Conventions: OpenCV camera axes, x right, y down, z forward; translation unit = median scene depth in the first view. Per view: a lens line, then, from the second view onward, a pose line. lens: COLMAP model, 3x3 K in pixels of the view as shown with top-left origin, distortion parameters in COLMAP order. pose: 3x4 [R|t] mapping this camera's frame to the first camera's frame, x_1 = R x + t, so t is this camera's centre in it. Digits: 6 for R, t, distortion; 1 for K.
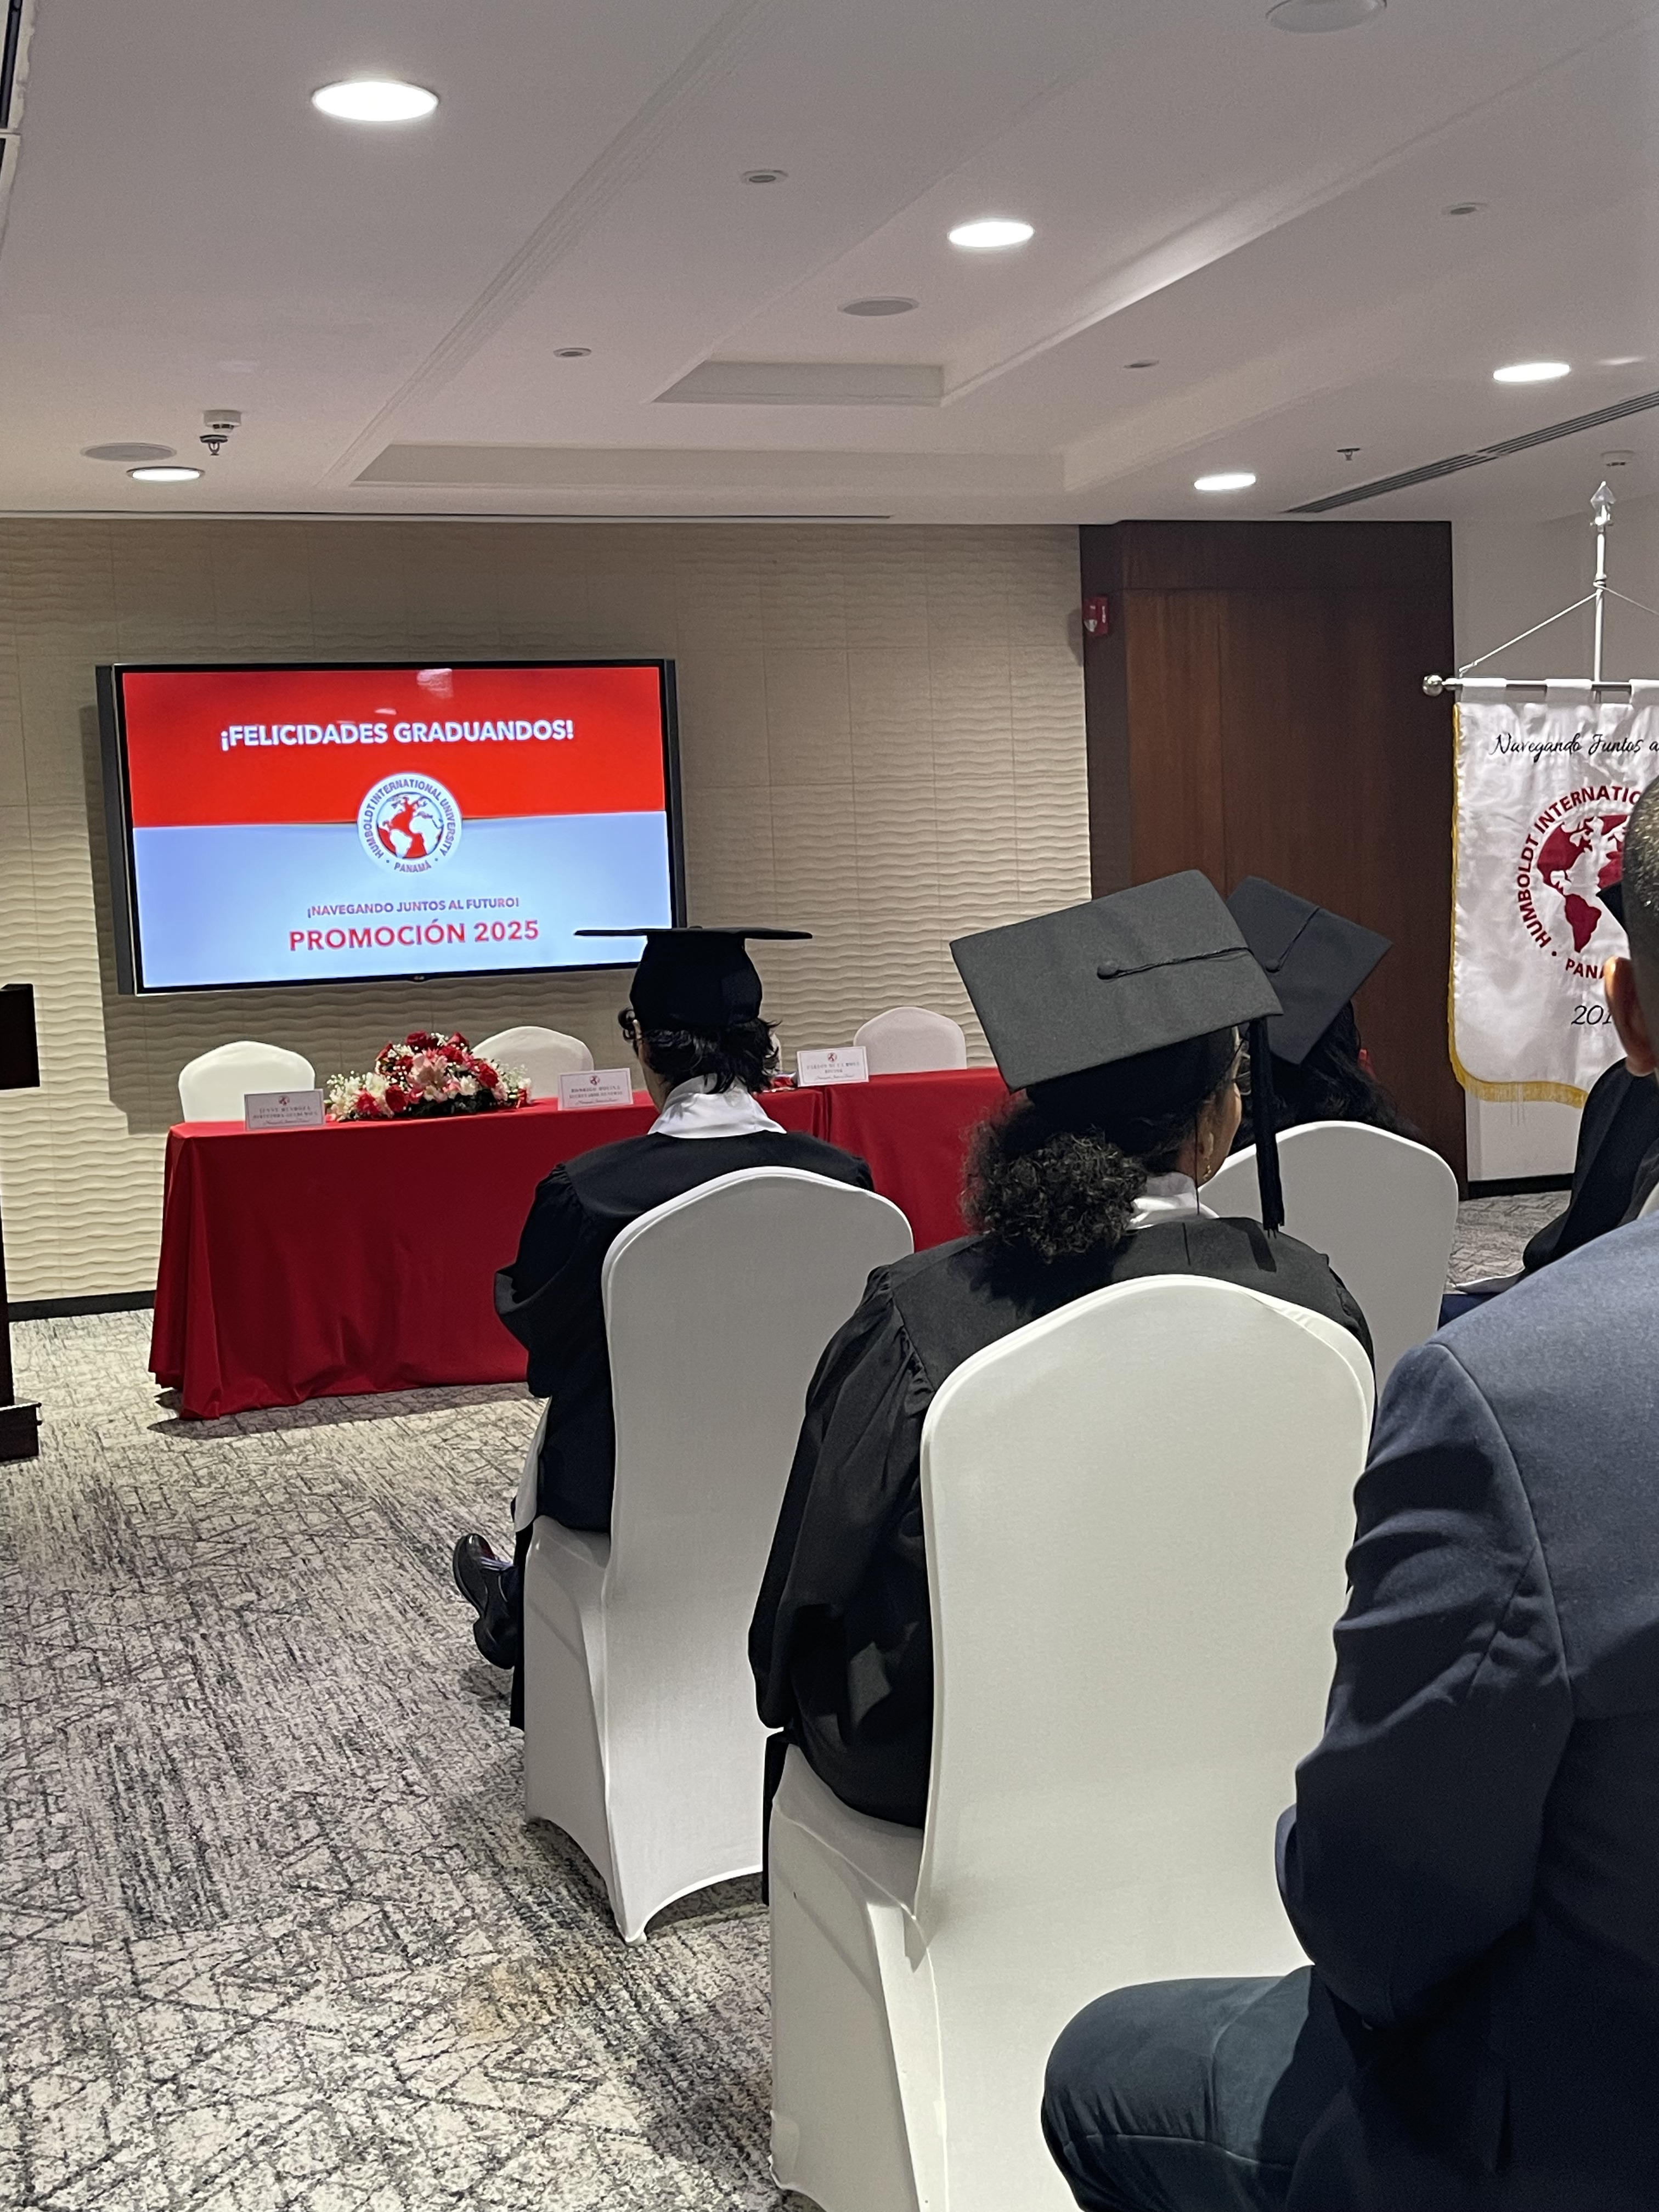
lens RADIAL K [[2580.8, 0, 828.4], [0, 2580.8, 1110.8], [0, 0, 1]] dist [0.101792, 0.000000]
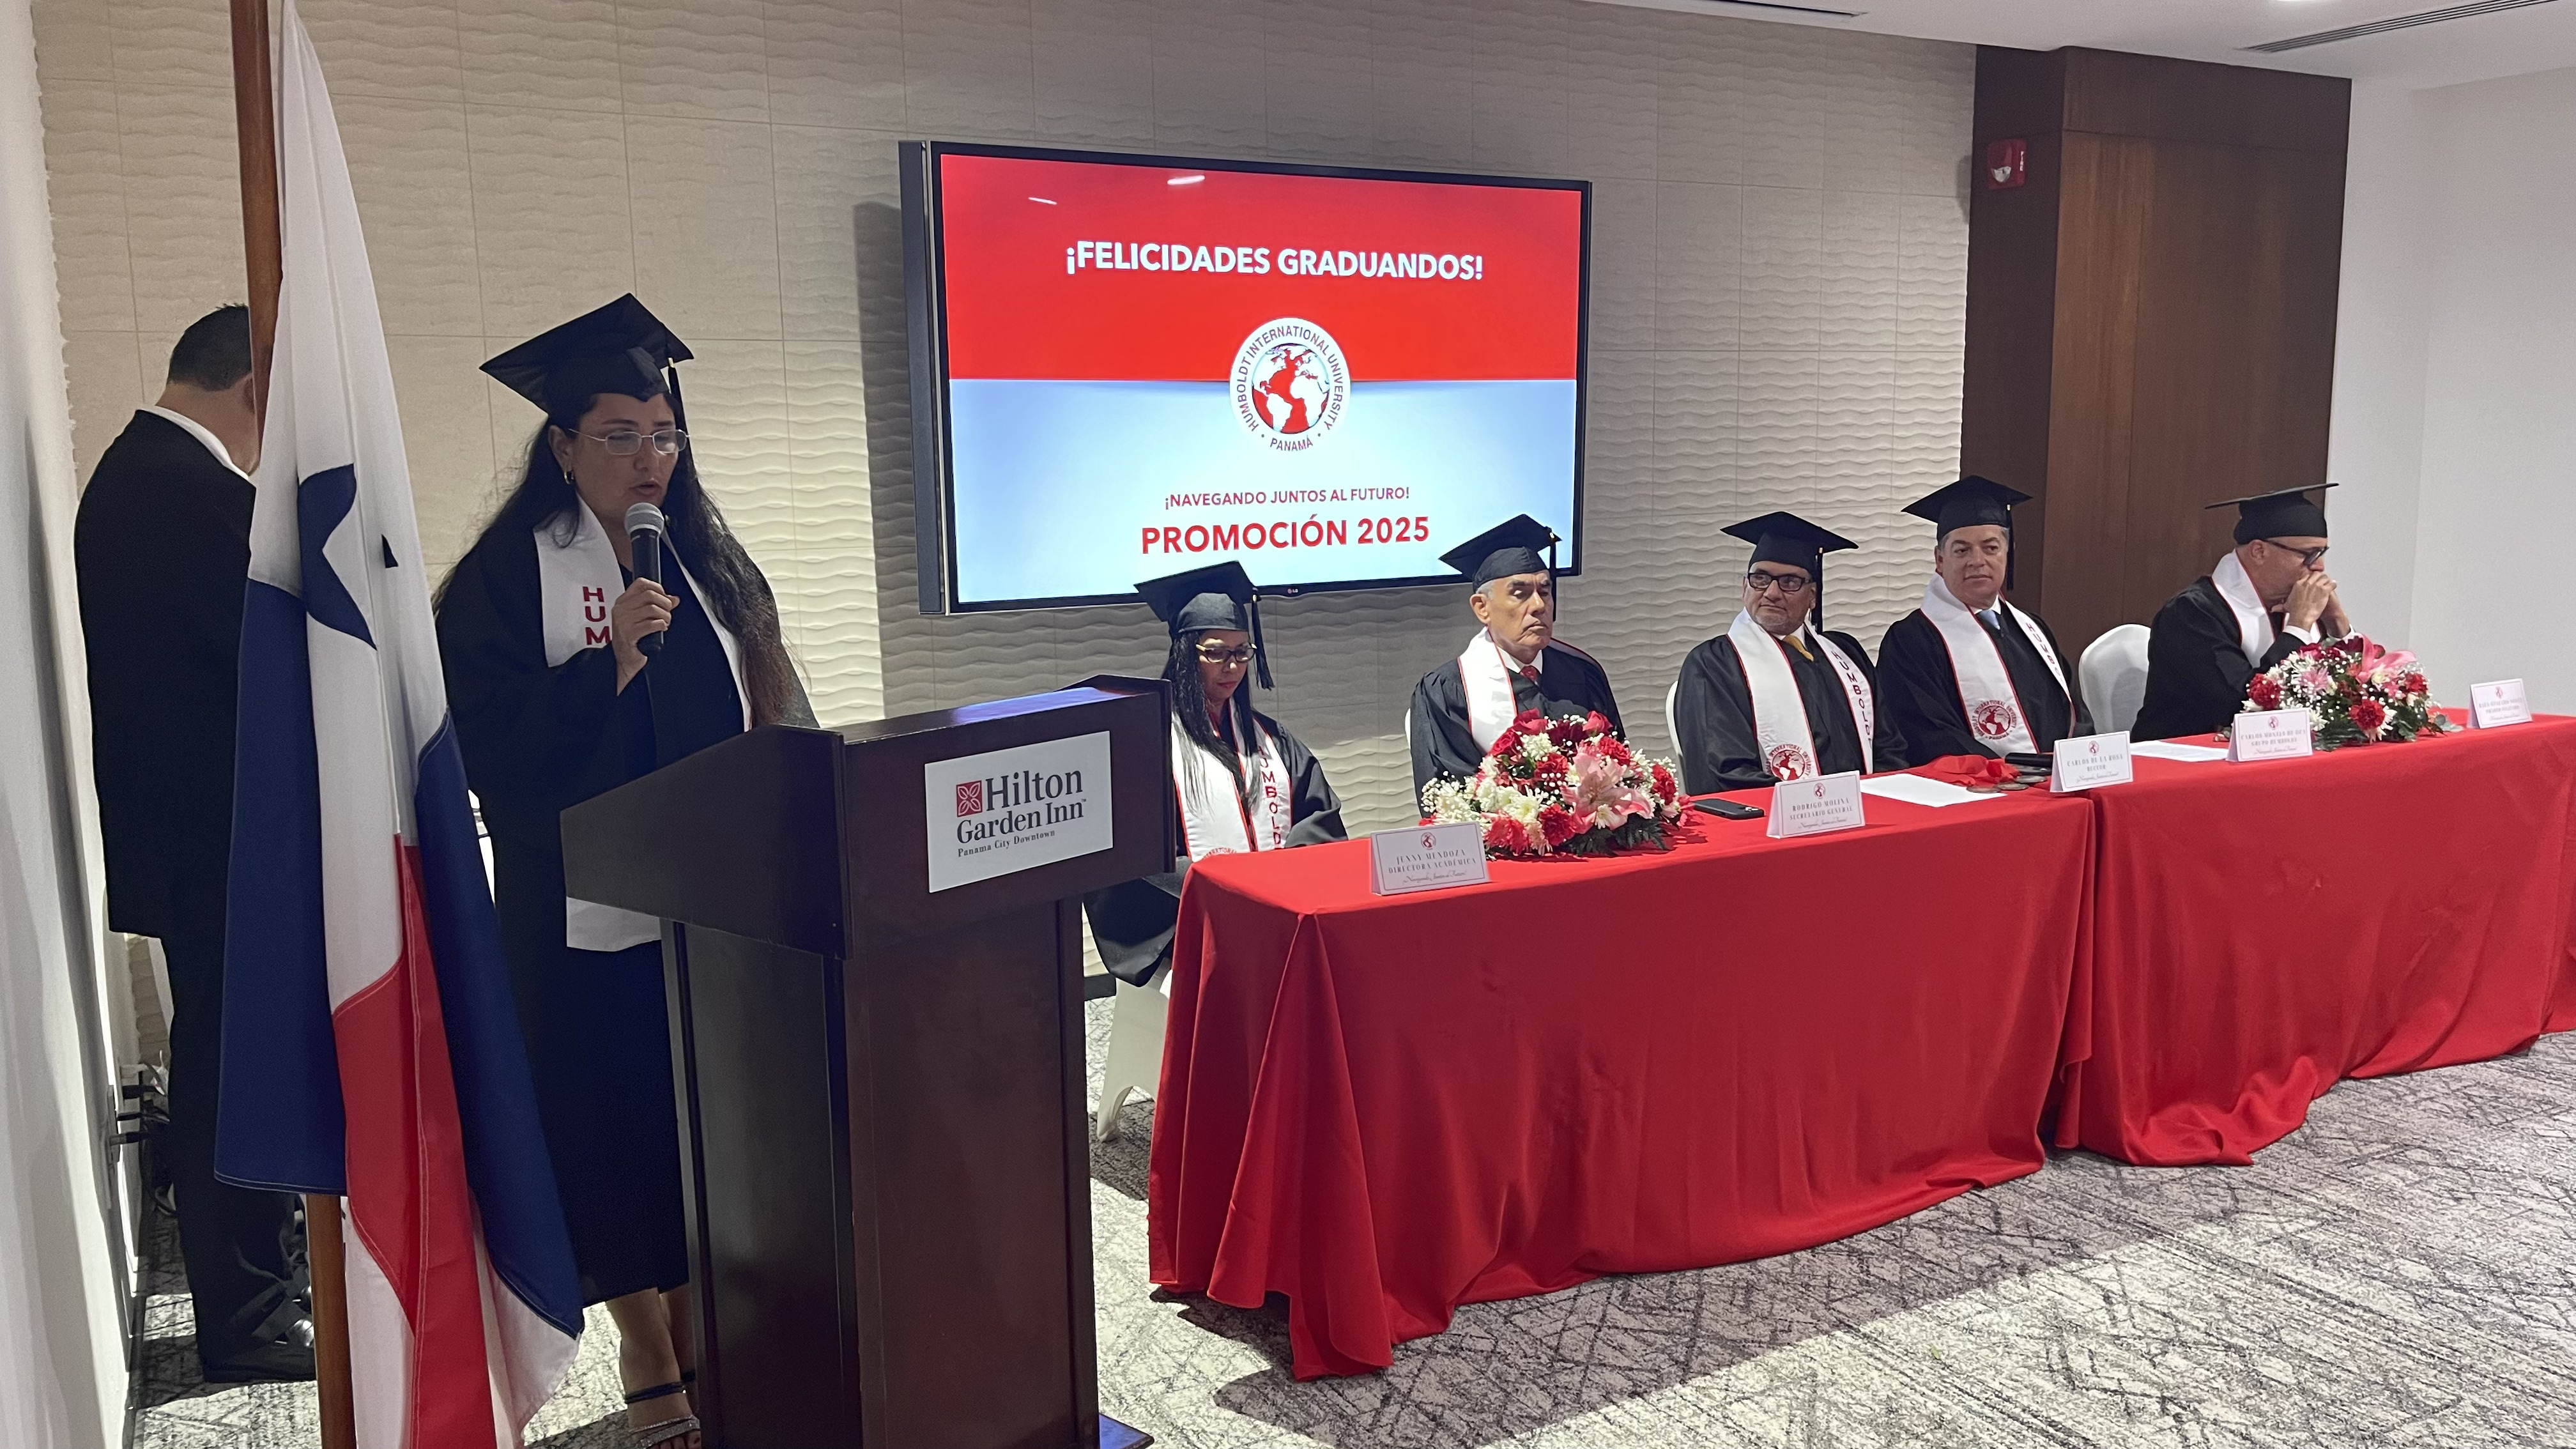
lens RADIAL K [[1894.0, 0, 1291.9], [0, 1894.0, 712.7], [0, 0, 1]] dist [0.058592, -0.009505]
pose [[0.983546, 0.006079, 0.180555, -0.260199], [-0.016821, 0.998173, 0.058027, -0.048342], [-0.179872, -0.060110, 0.981852, 0.456842]]
